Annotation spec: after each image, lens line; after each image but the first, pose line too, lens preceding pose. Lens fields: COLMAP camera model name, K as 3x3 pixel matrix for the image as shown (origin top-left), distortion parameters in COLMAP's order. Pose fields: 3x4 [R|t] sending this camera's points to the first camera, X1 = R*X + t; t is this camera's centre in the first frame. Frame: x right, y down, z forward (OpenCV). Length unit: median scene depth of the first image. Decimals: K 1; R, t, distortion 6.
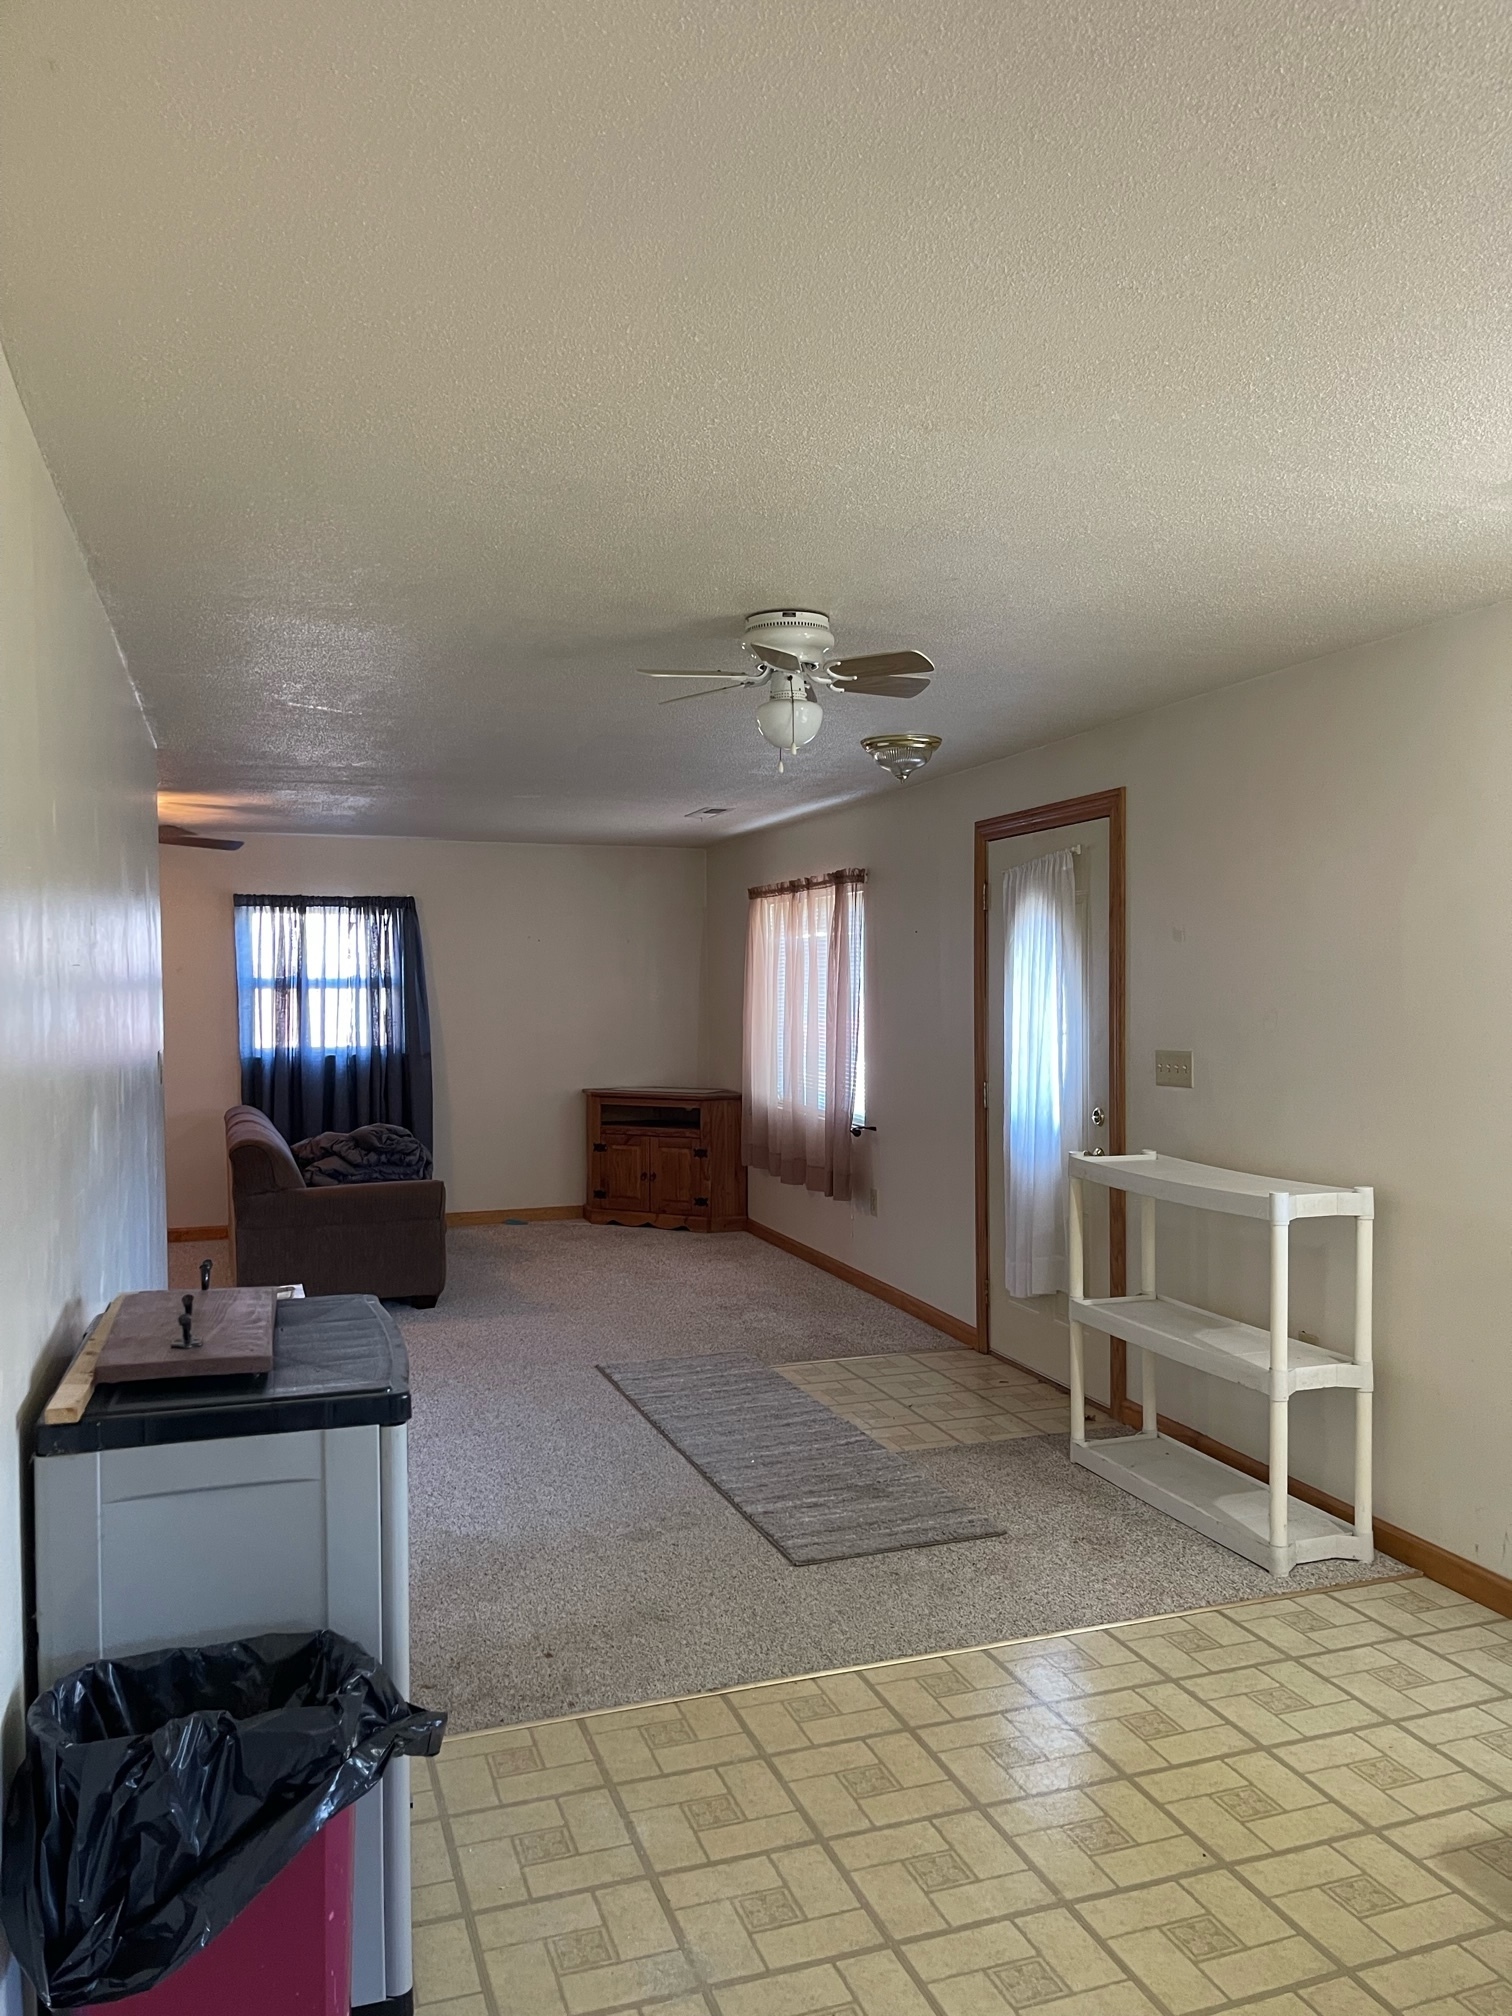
lens RADIAL K [[1531.3, 0, 775.0], [0, 1531.3, 1003.5], [0, 0, 1]] dist [0.084786, -0.125009]
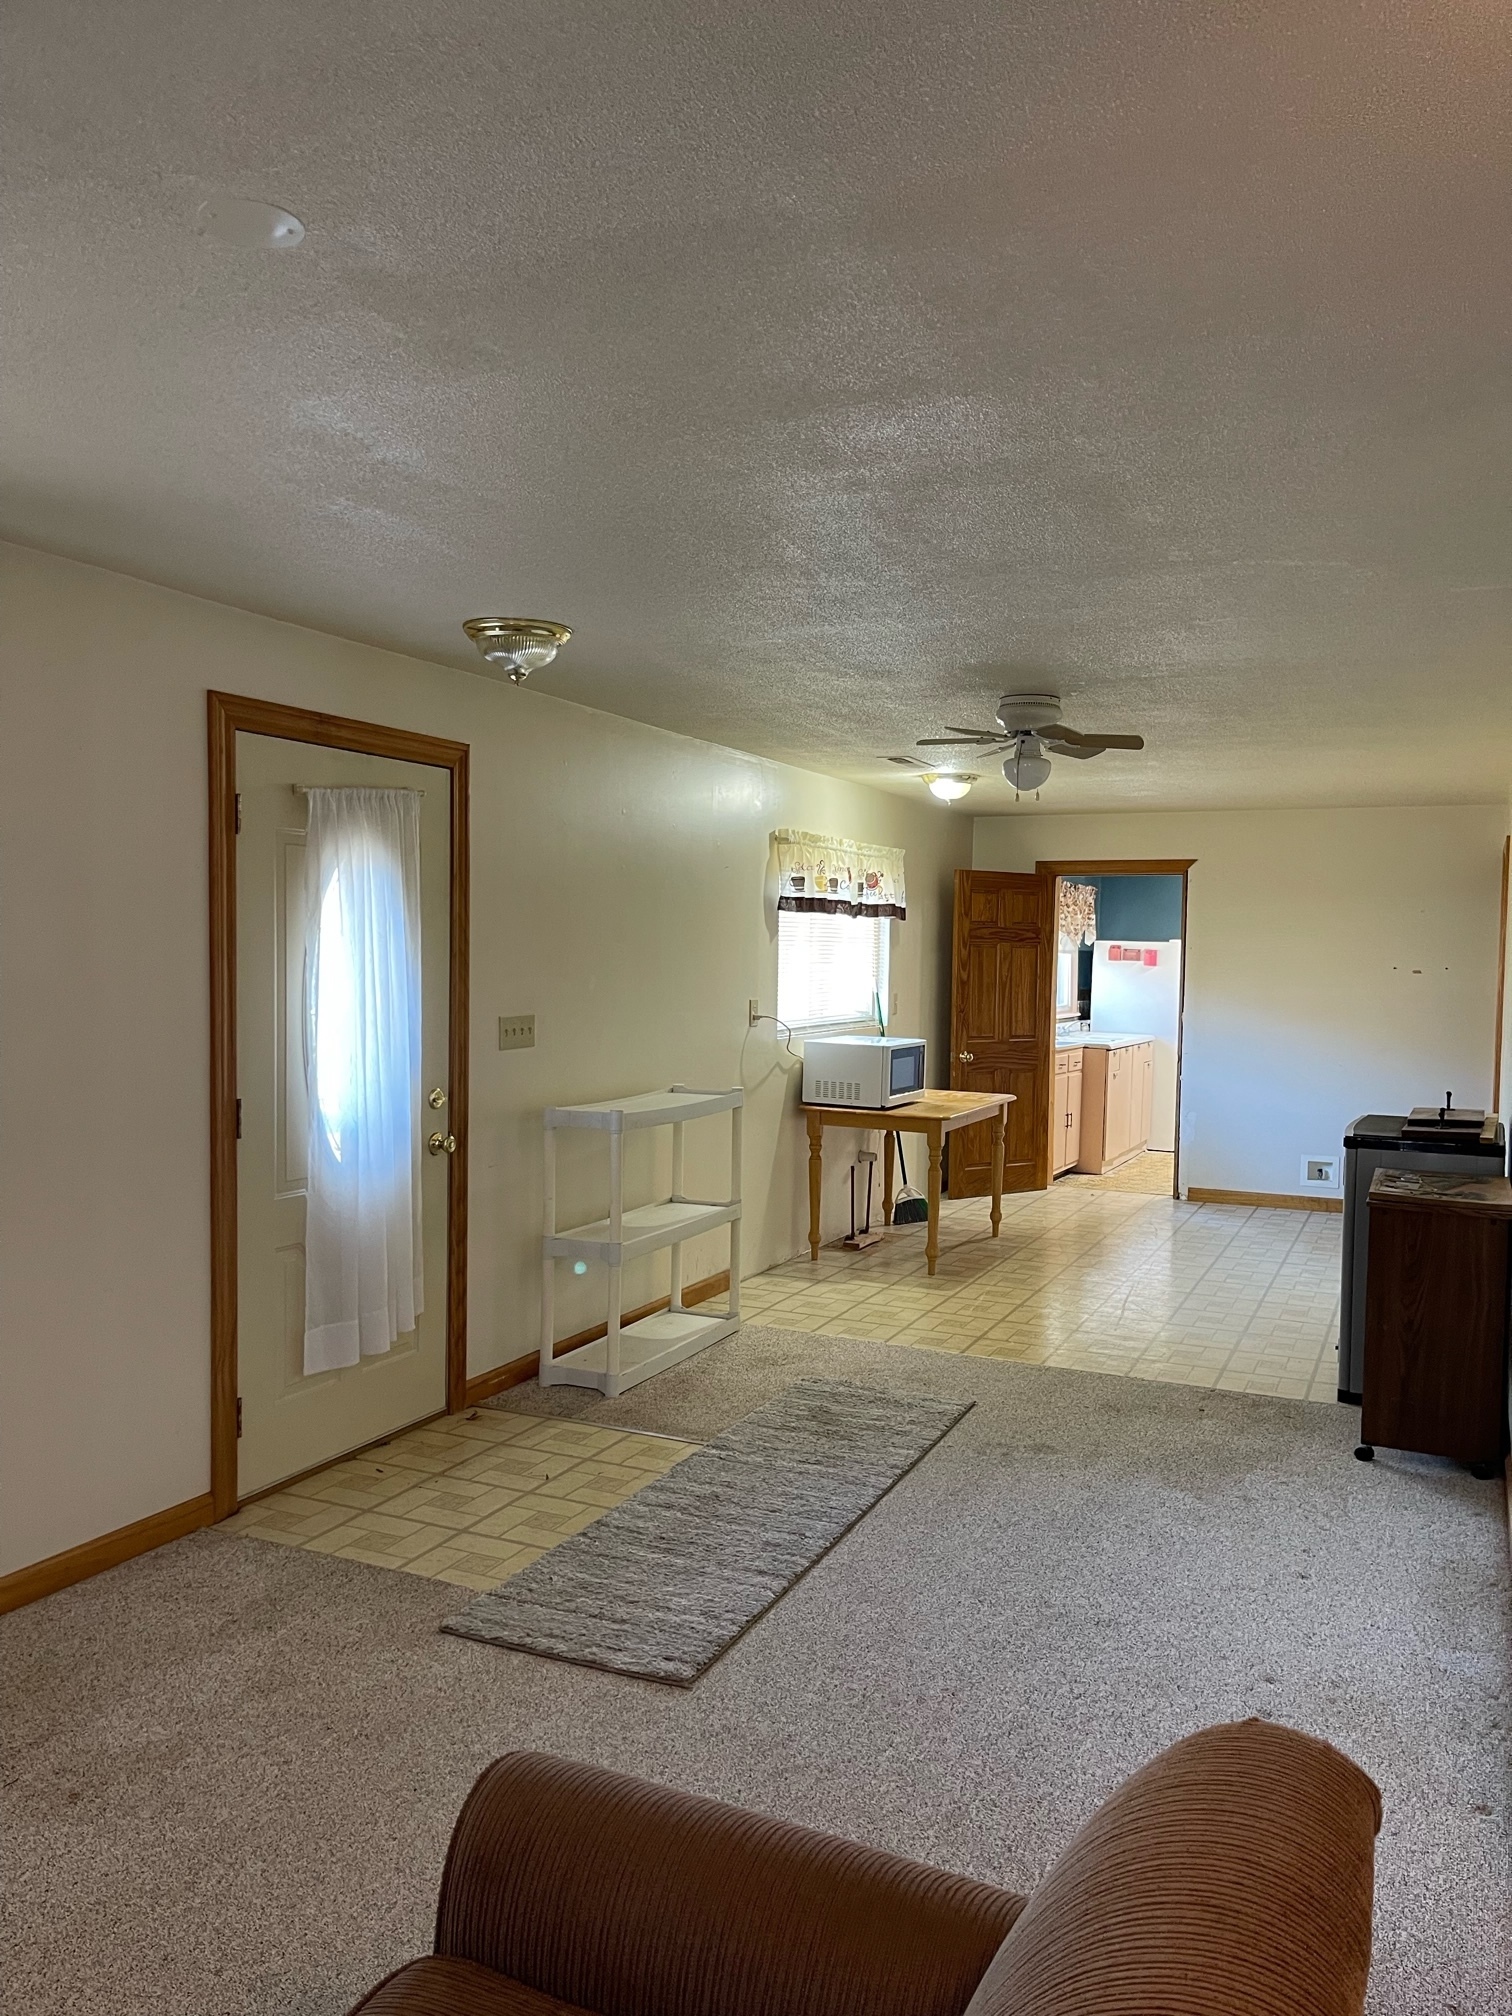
lens RADIAL K [[1531.3, 0, 775.0], [0, 1531.3, 1003.5], [0, 0, 1]] dist [0.084786, -0.125009]
pose [[-0.730776, -0.031644, 0.681883, -0.558344], [-0.004116, 0.999111, 0.041955, -0.021483], [-0.682605, 0.027854, -0.730257, 1.548242]]
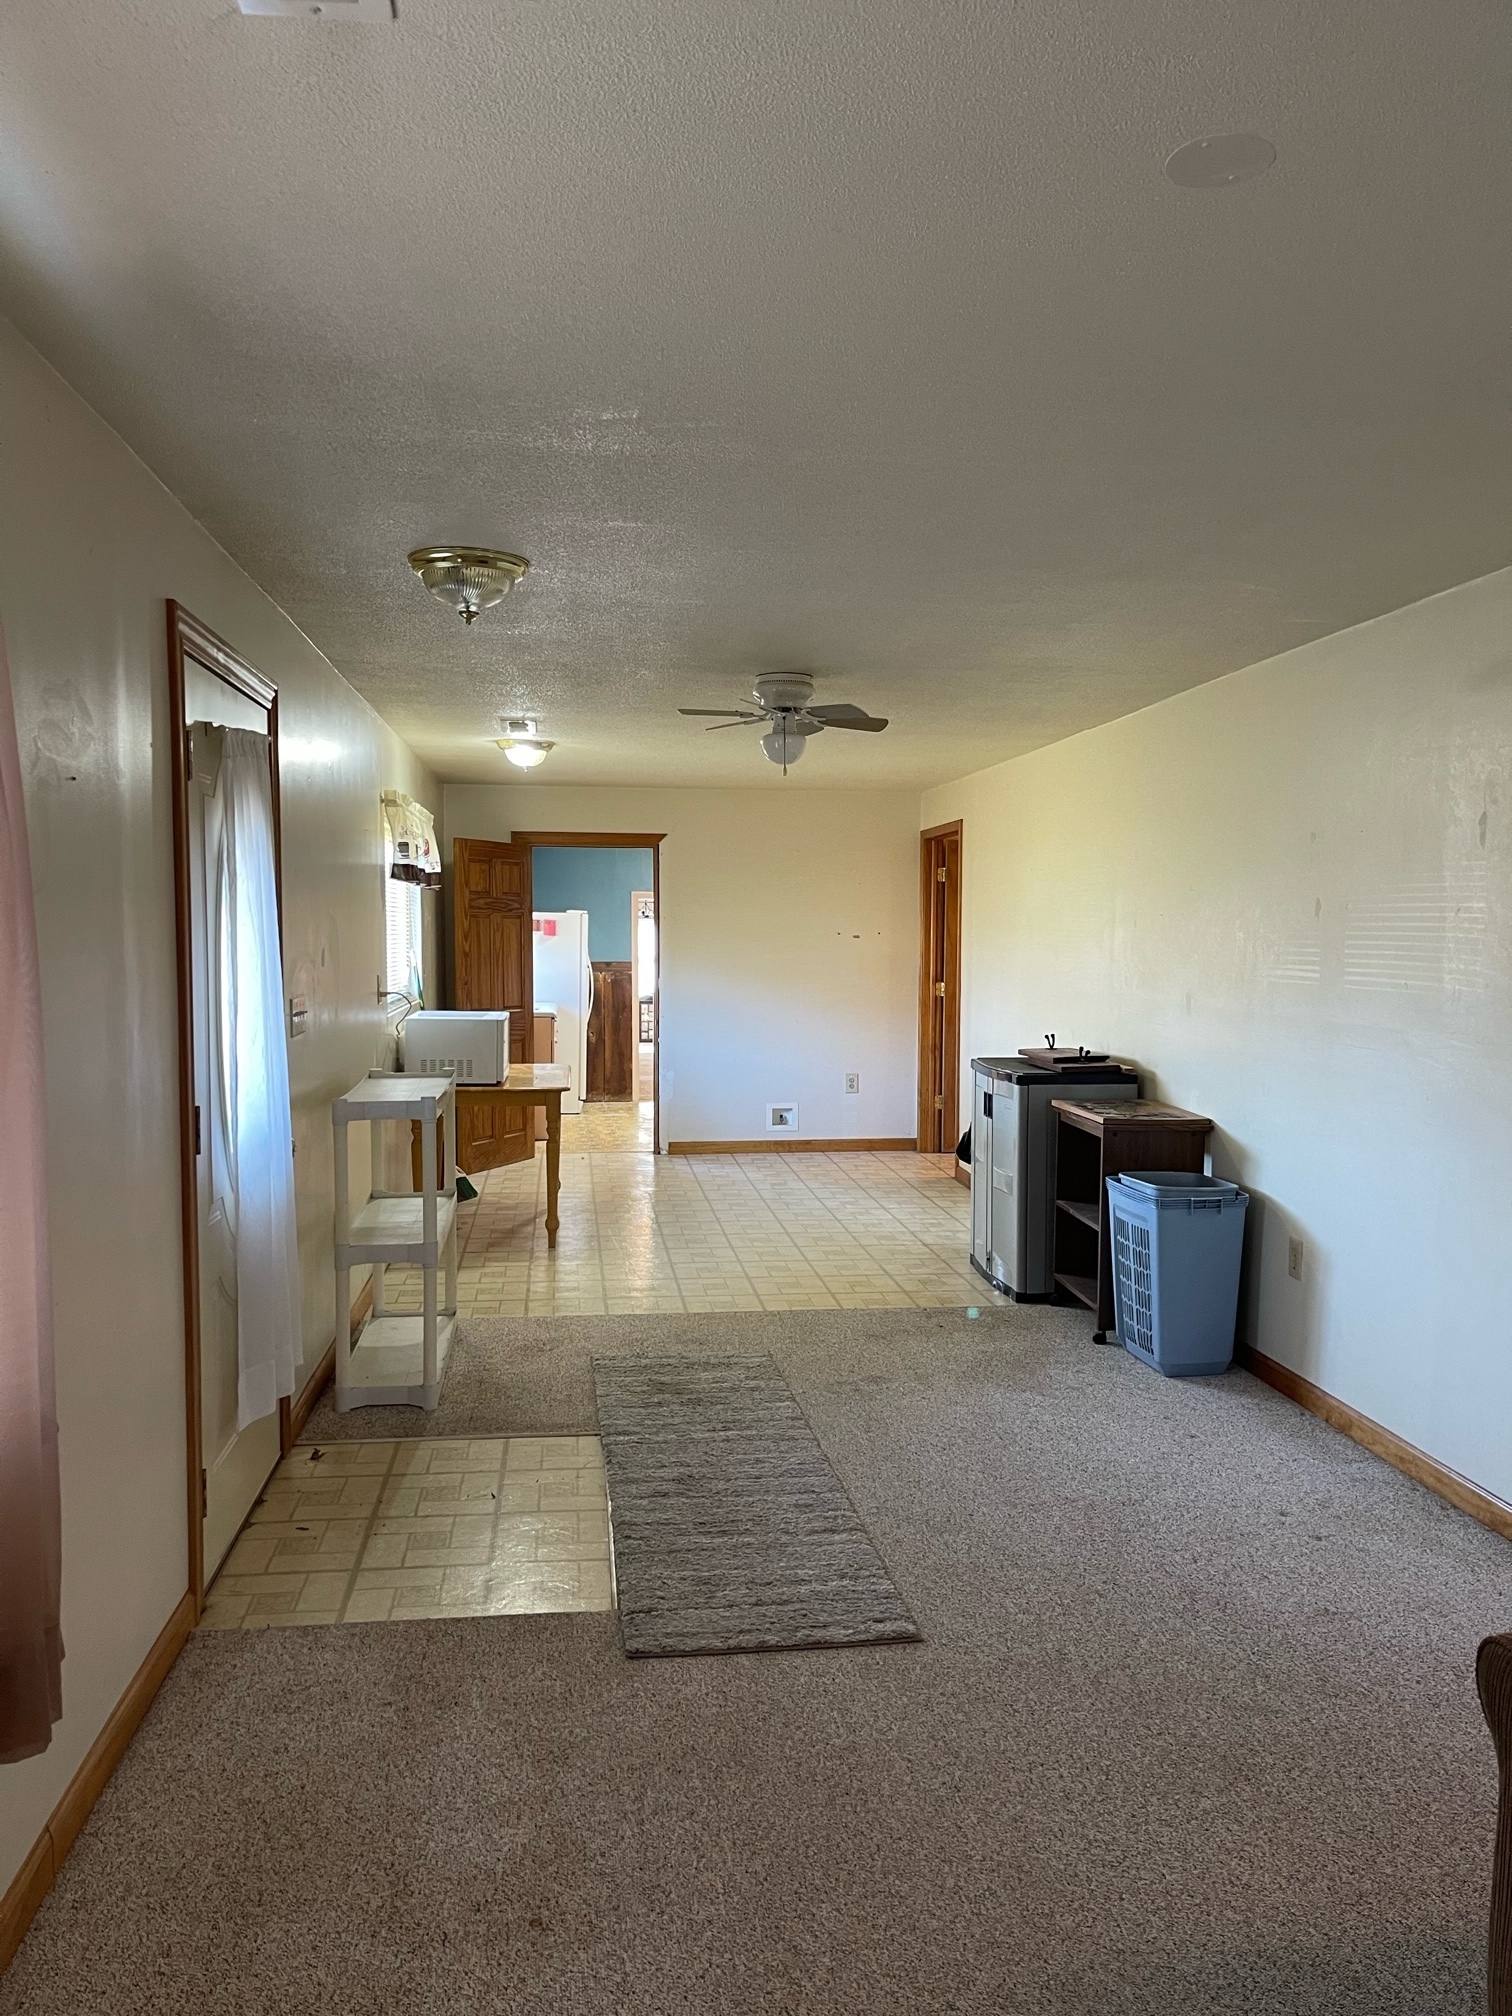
lens RADIAL K [[1526.1, 0, 764.8], [0, 1526.1, 1014.6], [0, 0, 1]] dist [0.066816, -0.133766]
pose [[-0.979304, -0.011126, 0.202090, -0.191610], [0.002580, 0.997720, 0.067433, -0.019479], [-0.202380, 0.066559, -0.977043, 1.731110]]
